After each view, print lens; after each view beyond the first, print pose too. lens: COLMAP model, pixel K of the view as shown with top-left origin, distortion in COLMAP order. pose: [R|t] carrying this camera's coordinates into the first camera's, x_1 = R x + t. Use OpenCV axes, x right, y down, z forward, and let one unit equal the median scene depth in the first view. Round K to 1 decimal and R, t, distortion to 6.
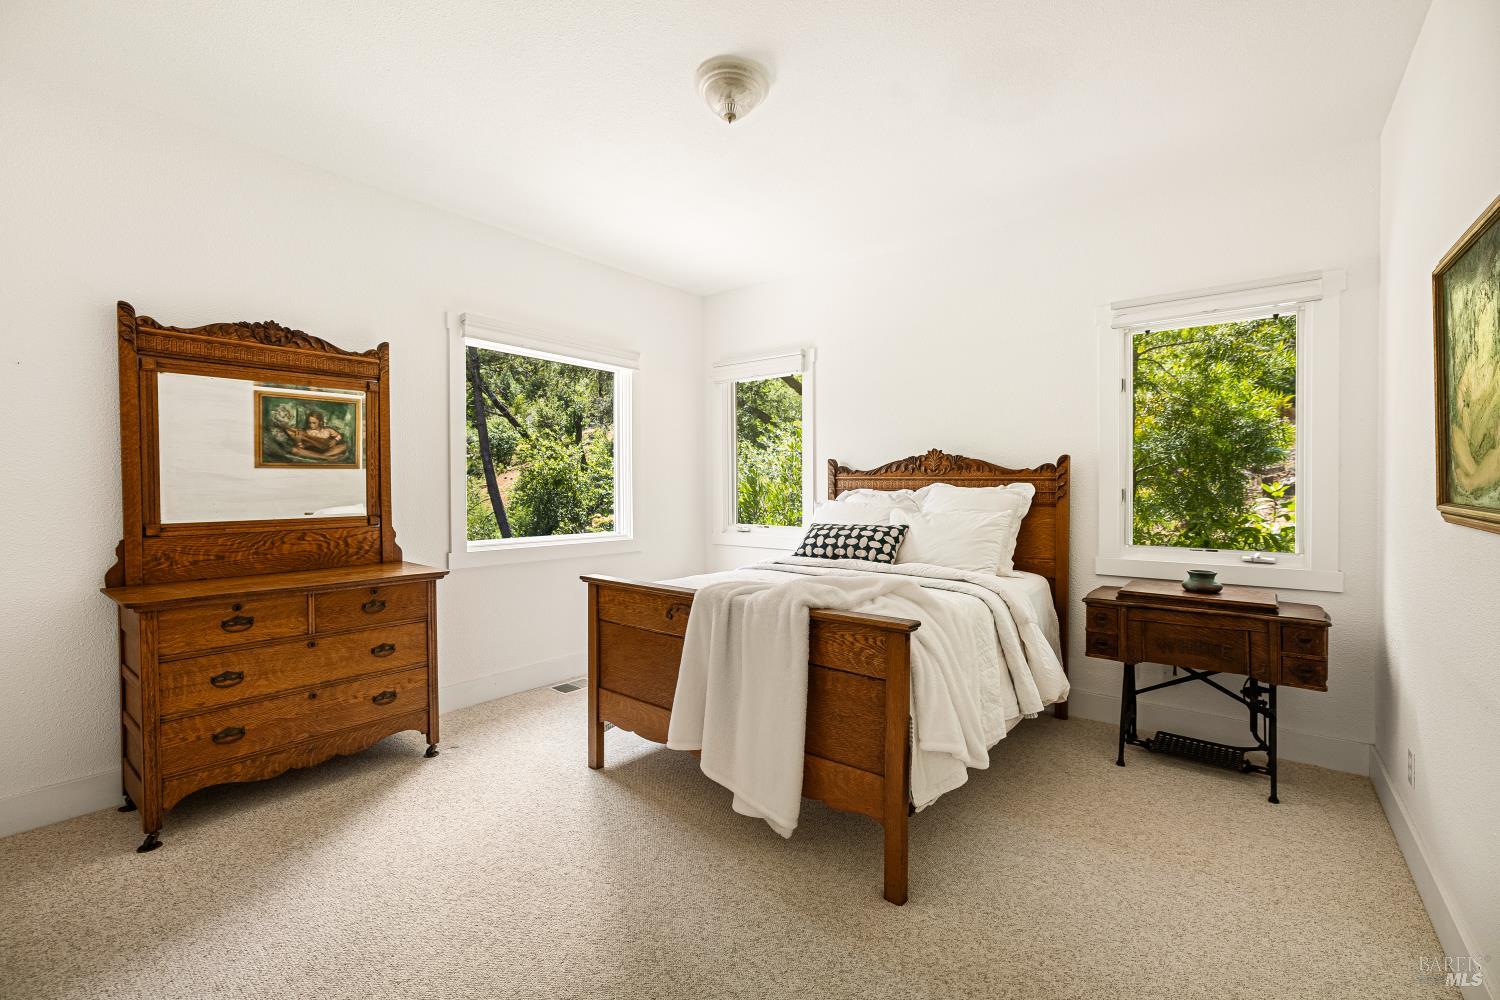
lens RADIAL K [[642.5, 0, 750.2], [0, 642.5, 494.3], [0, 0, 1]] dist [0.000660, 0.000123]
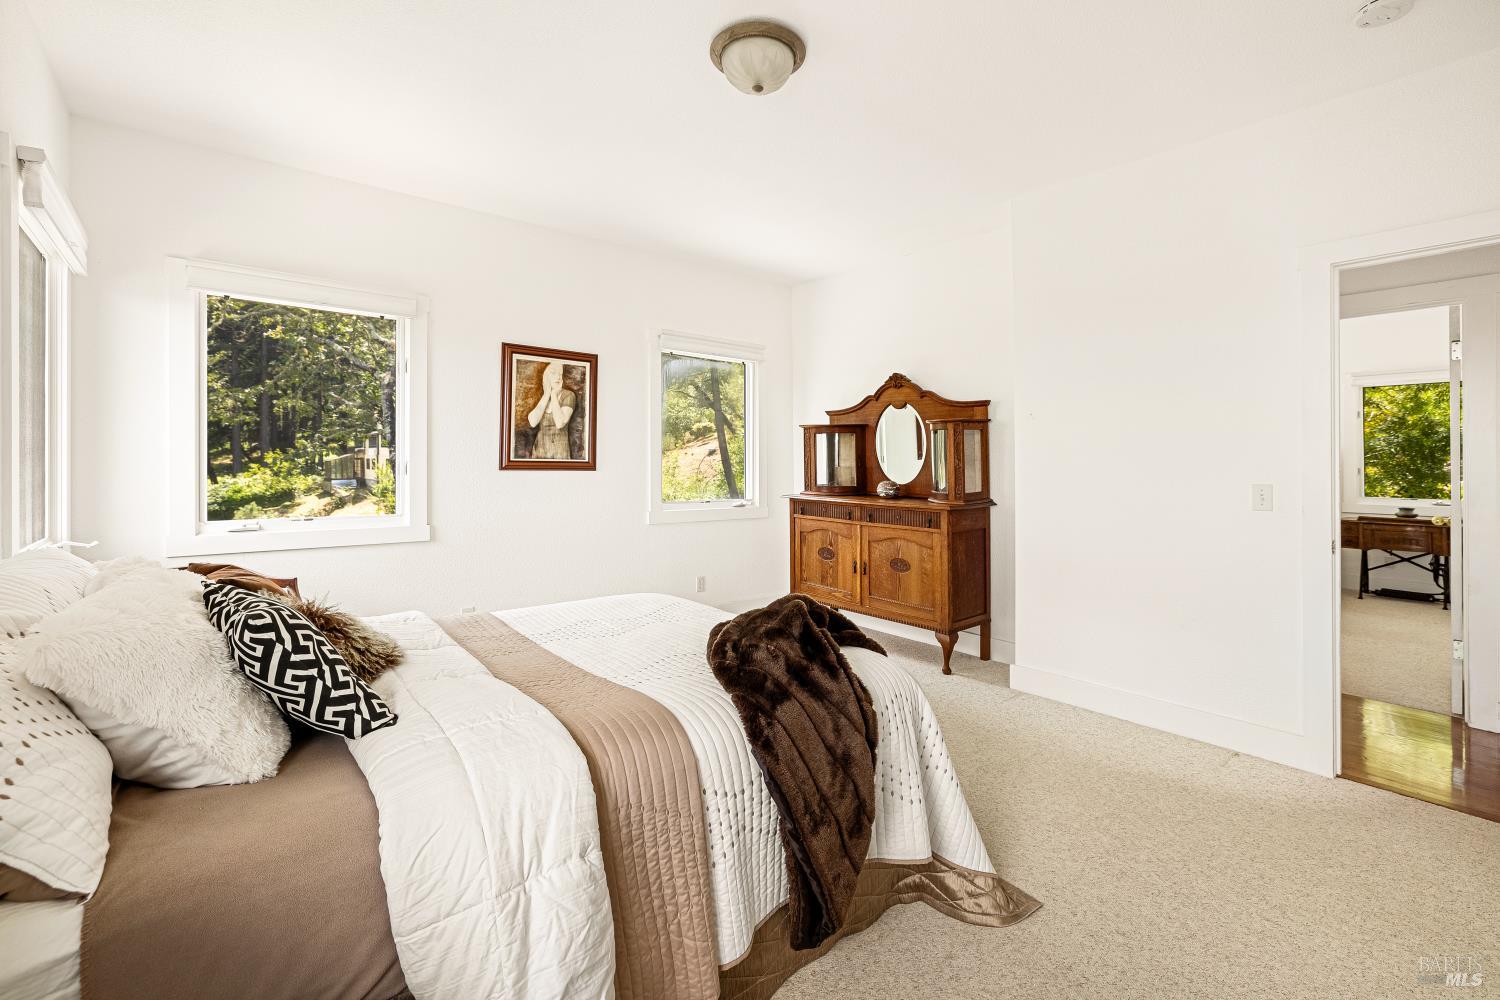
lens RADIAL K [[642.5, 0, 728.4], [0, 642.5, 455.6], [0, 0, 1]] dist [0.000660, 0.000123]
pose [[0.973071, 0.006558, -0.230410, -0.881021], [-0.011515, 0.999730, -0.020177, 0.017131], [0.230216, 0.022286, 0.972884, -1.416131]]
